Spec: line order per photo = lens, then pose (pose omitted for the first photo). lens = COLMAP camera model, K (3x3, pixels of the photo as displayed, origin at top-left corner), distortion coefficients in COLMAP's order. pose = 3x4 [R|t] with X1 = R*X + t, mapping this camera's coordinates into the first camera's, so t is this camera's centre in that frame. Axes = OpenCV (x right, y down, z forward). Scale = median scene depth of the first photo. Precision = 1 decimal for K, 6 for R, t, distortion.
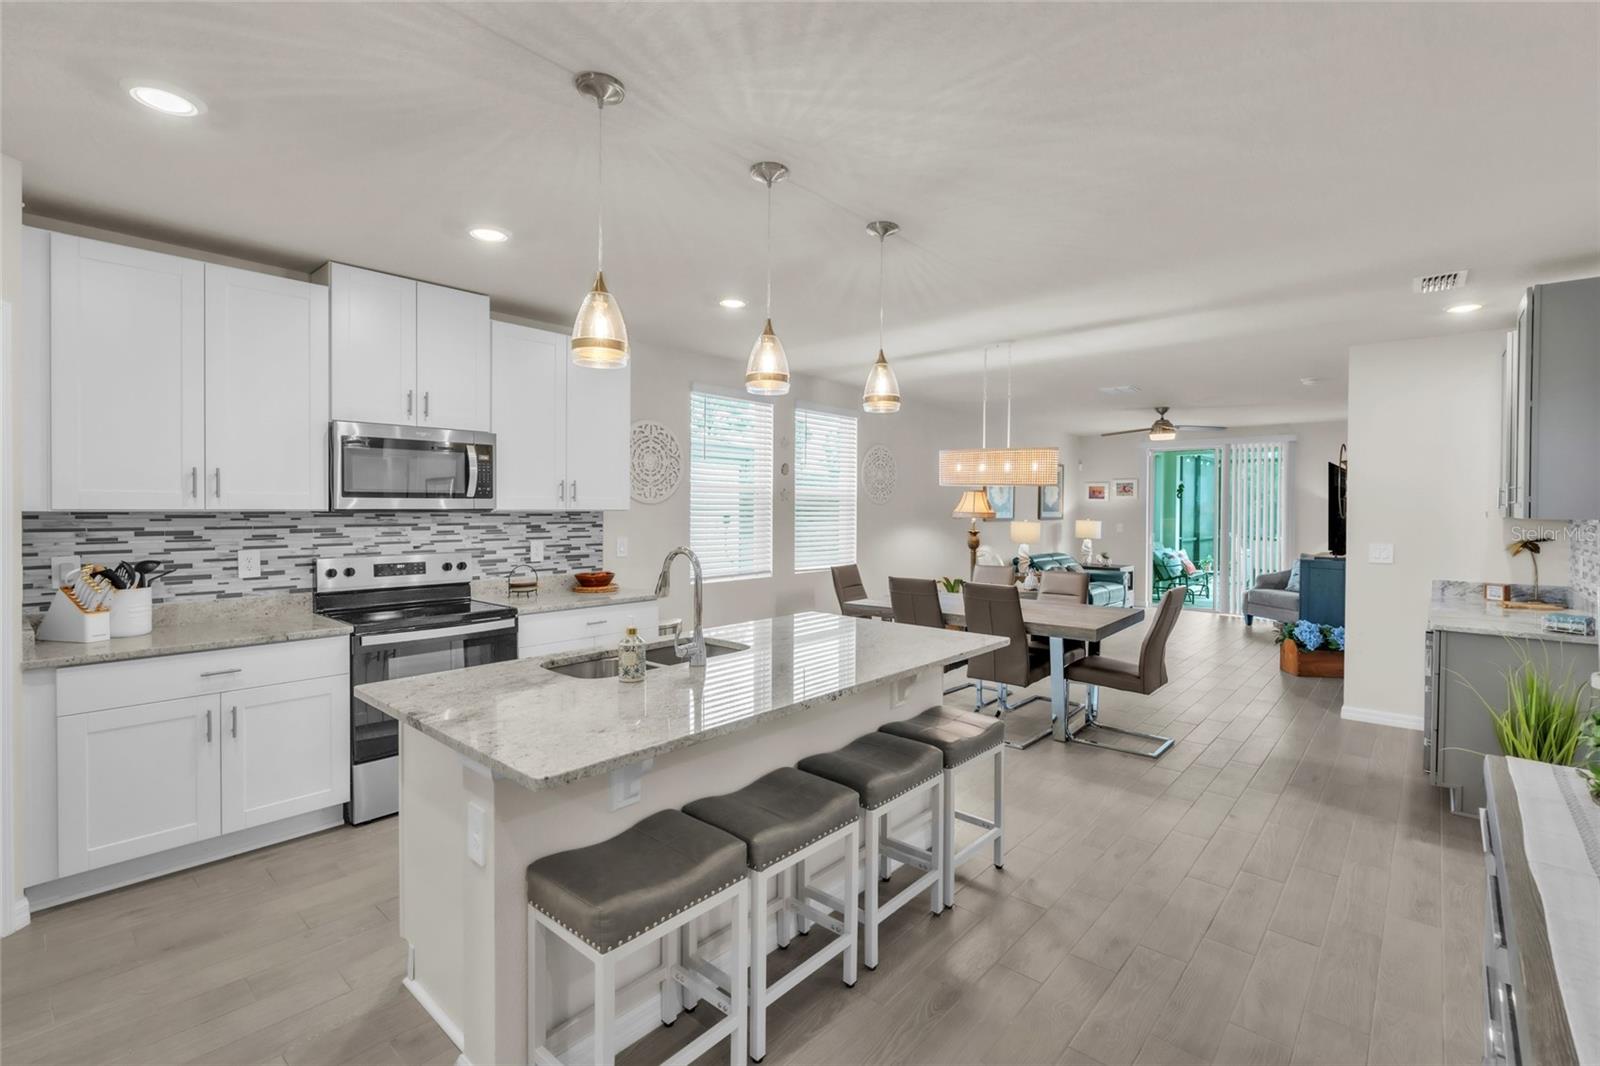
lens RADIAL K [[733.7, 0, 822.1], [0, 733.7, 513.7], [0, 0, 1]] dist [-0.007078, -0.000218]
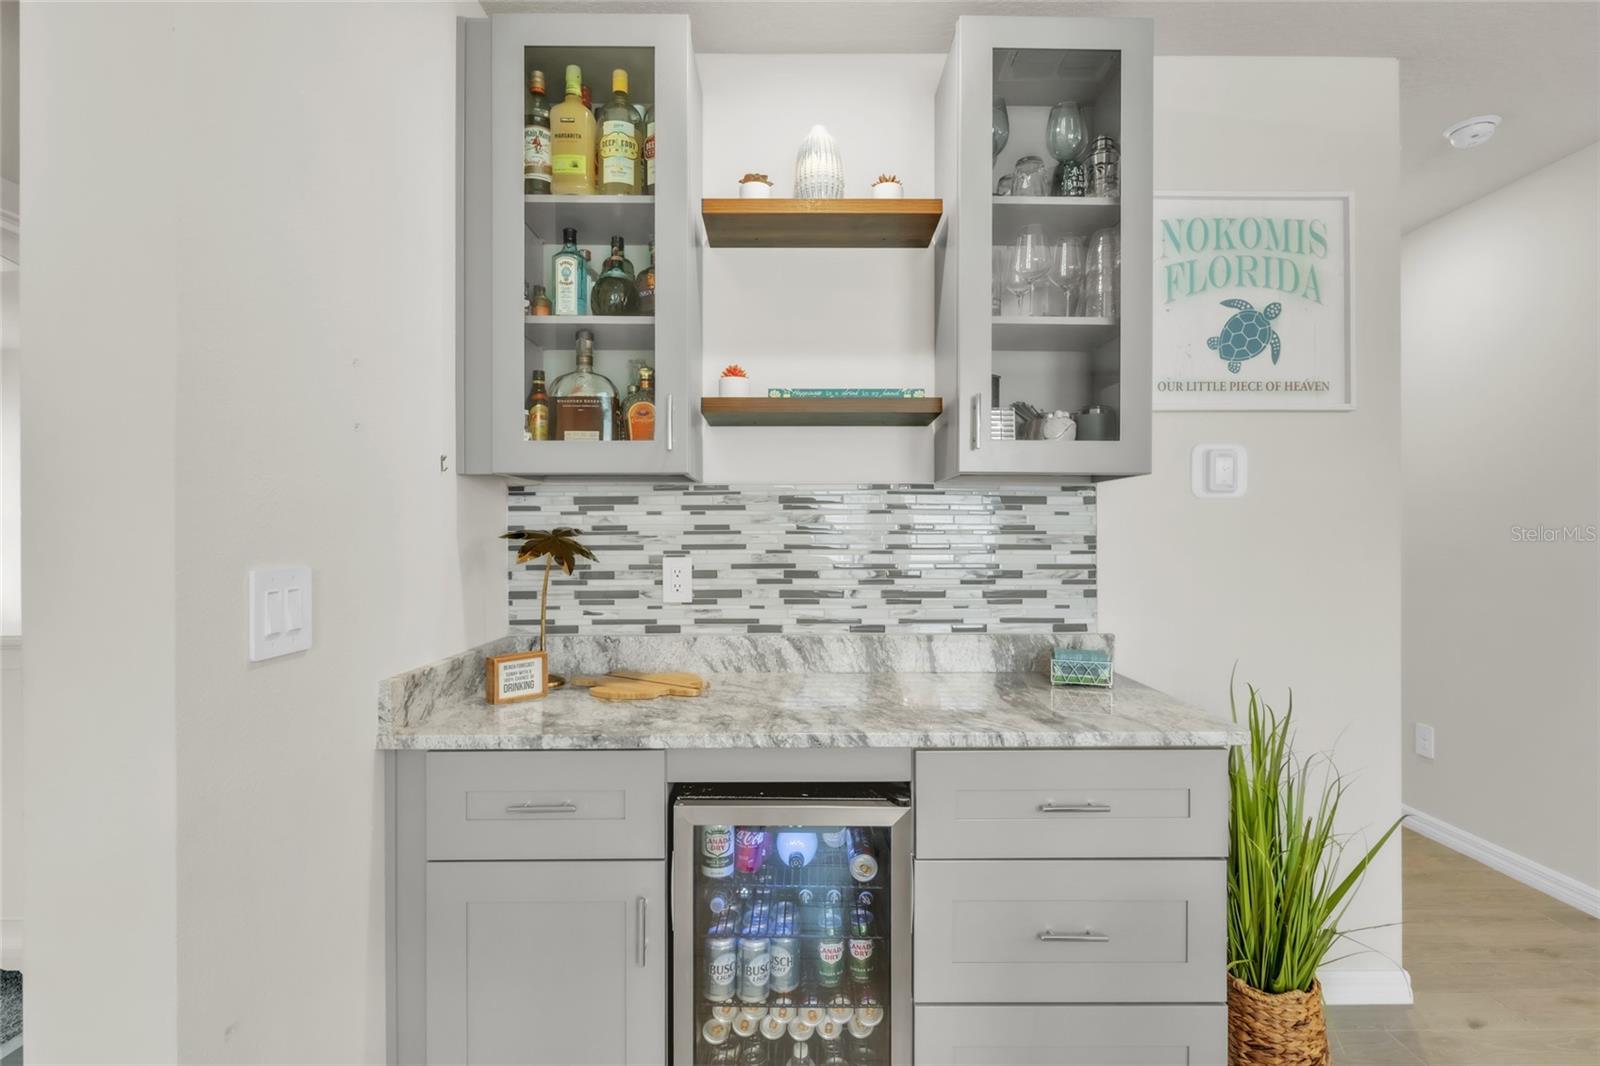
lens RADIAL K [[787.5, 0, 809.9], [0, 787.5, 523.2], [0, 0, 1]] dist [-0.009490, 0.000660]
pose [[-0.656701, -0.004309, 0.754139, 0.501733], [0.003963, 0.999950, 0.009164, 0.026269], [-0.754141, 0.009007, -0.656651, 1.122911]]
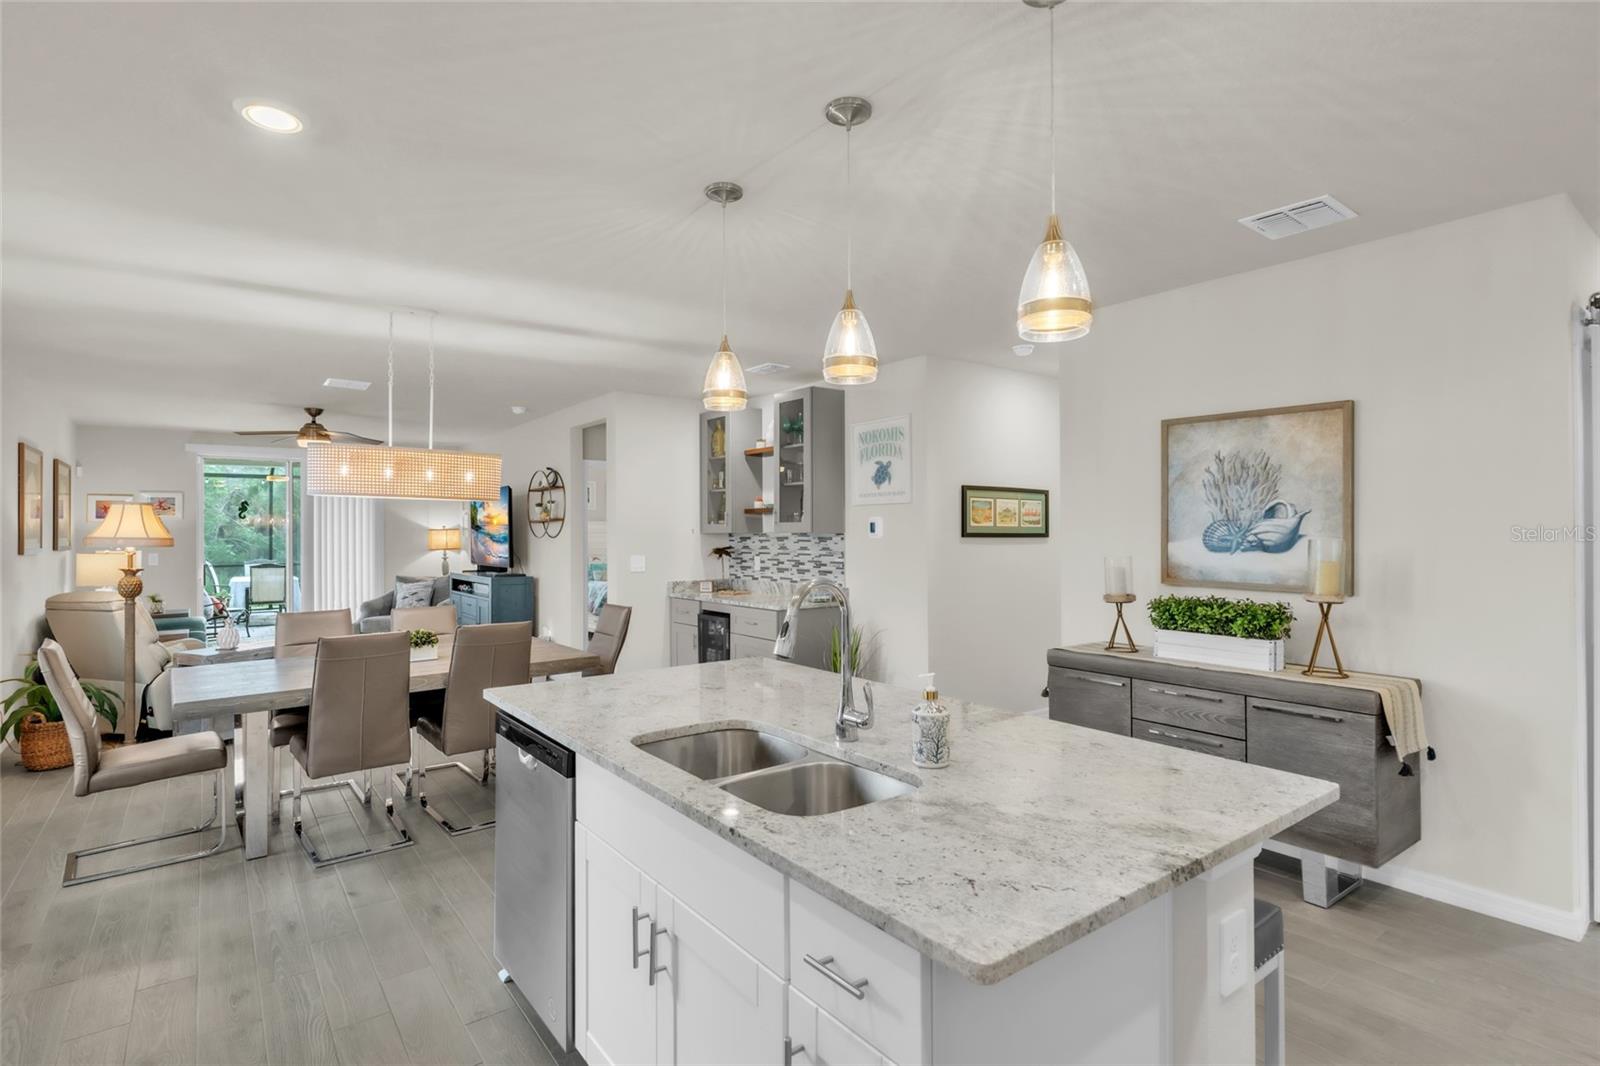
lens RADIAL K [[787.5, 0, 810.6], [0, 787.5, 523.6], [0, 0, 1]] dist [-0.009490, 0.000660]
pose [[0.206684, 0.001238, 0.978407, -0.514355], [0.017514, 0.999834, -0.004964, -0.001606], [-0.978251, 0.018161, 0.206628, 0.478836]]
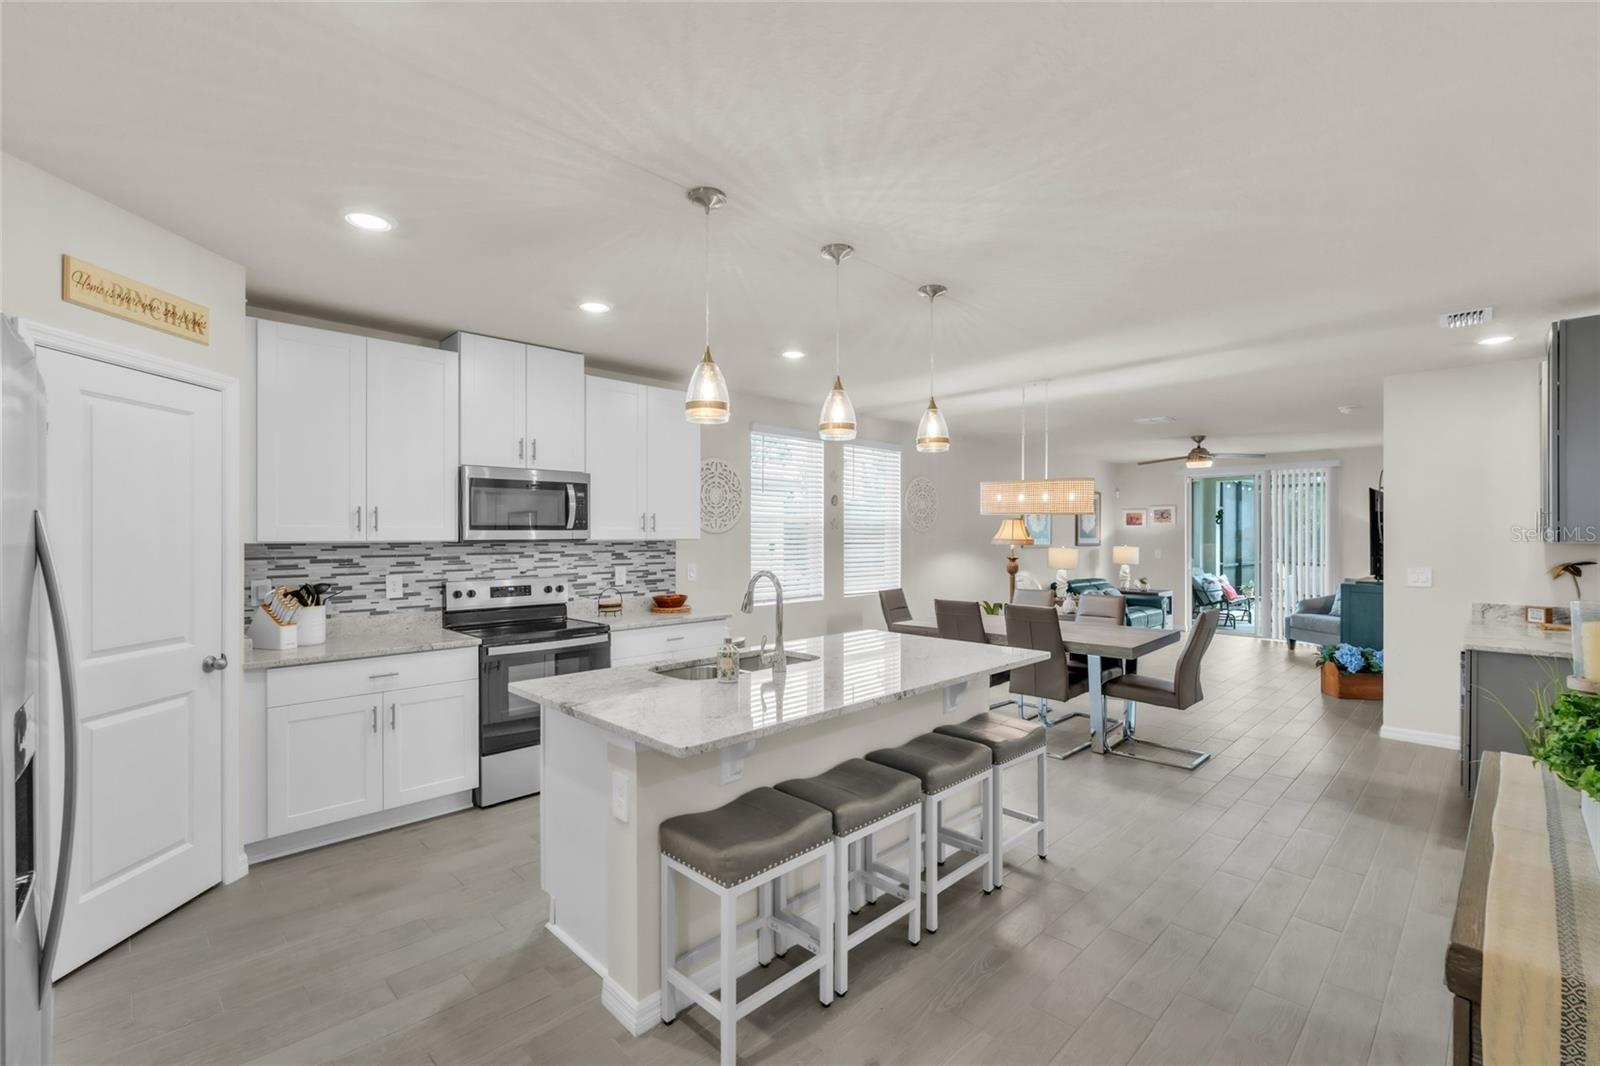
lens RADIAL K [[716.3, 0, 795.8], [0, 716.3, 533.1], [0, 0, 1]] dist [-0.007365, -0.000064]
pose [[0.996291, -0.006646, -0.085792, -0.023457], [0.005650, 0.999914, -0.011854, -0.000556], [0.085863, 0.011326, 0.996243, -0.079411]]
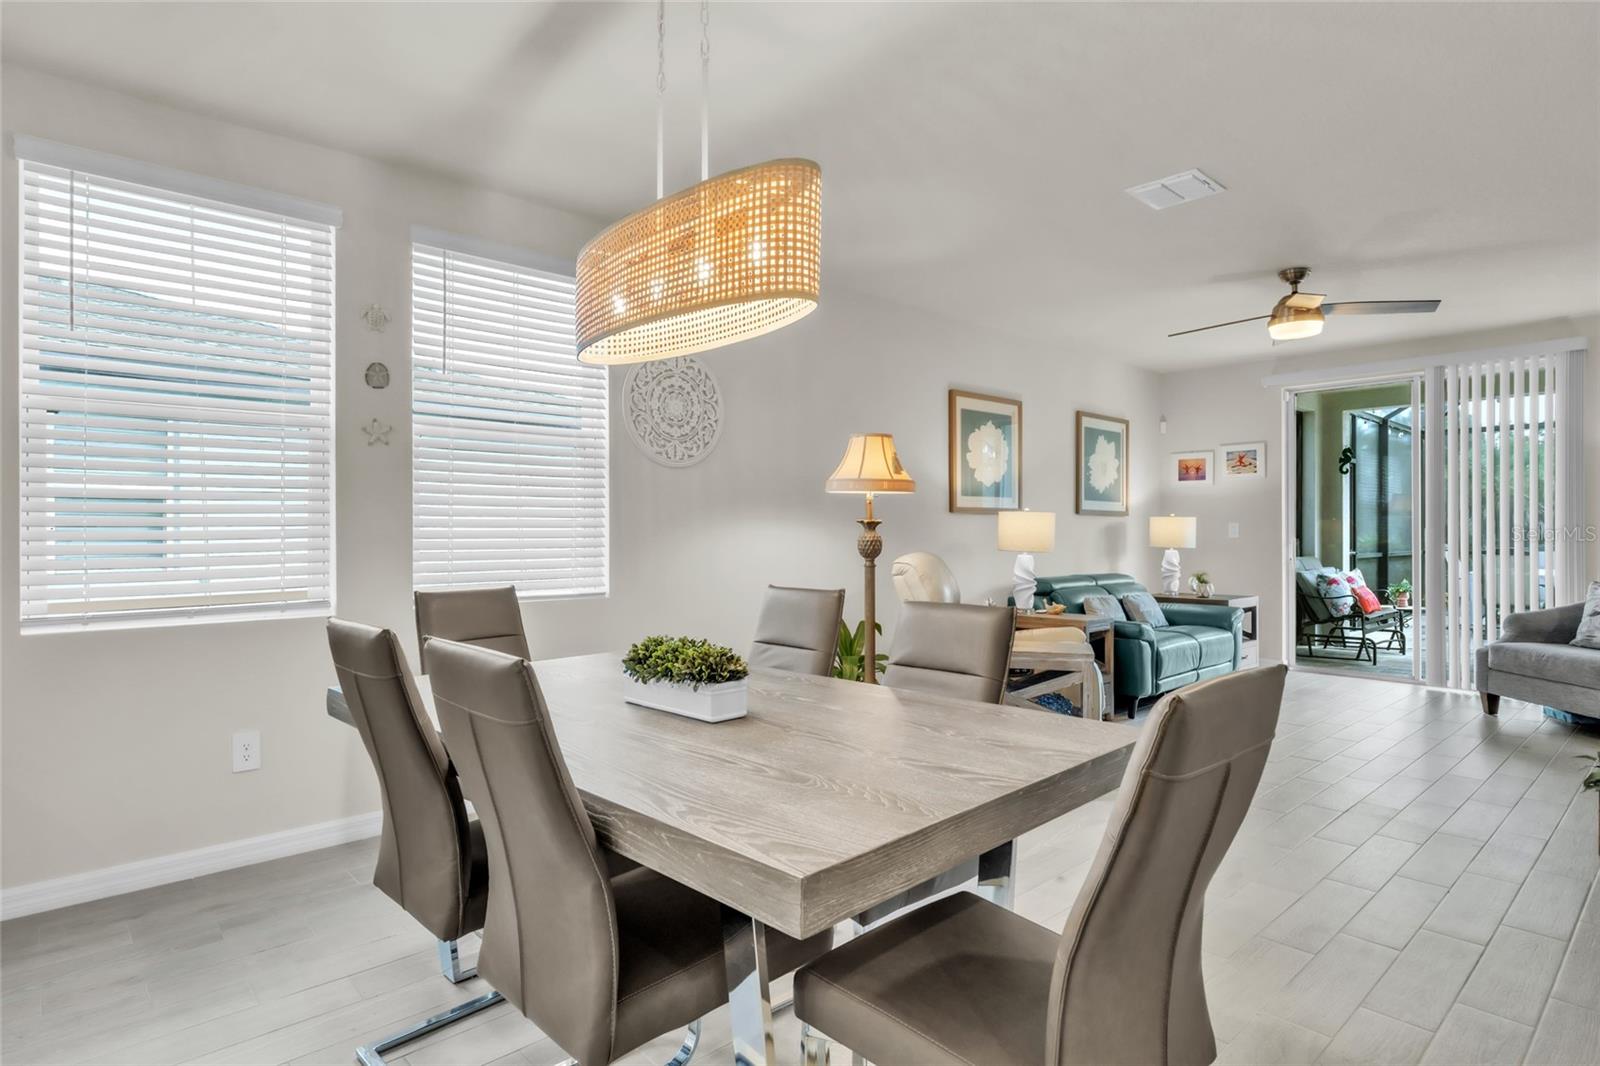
lens RADIAL K [[869.6, 0, 798.6], [0, 869.6, 530.4], [0, 0, 1]] dist [-0.004289, -0.002098]
pose [[0.992180, -0.009010, -0.124493, 0.369260], [0.007783, 0.999916, -0.010337, 0.056574], [0.124576, 0.009287, 0.992167, 0.690069]]
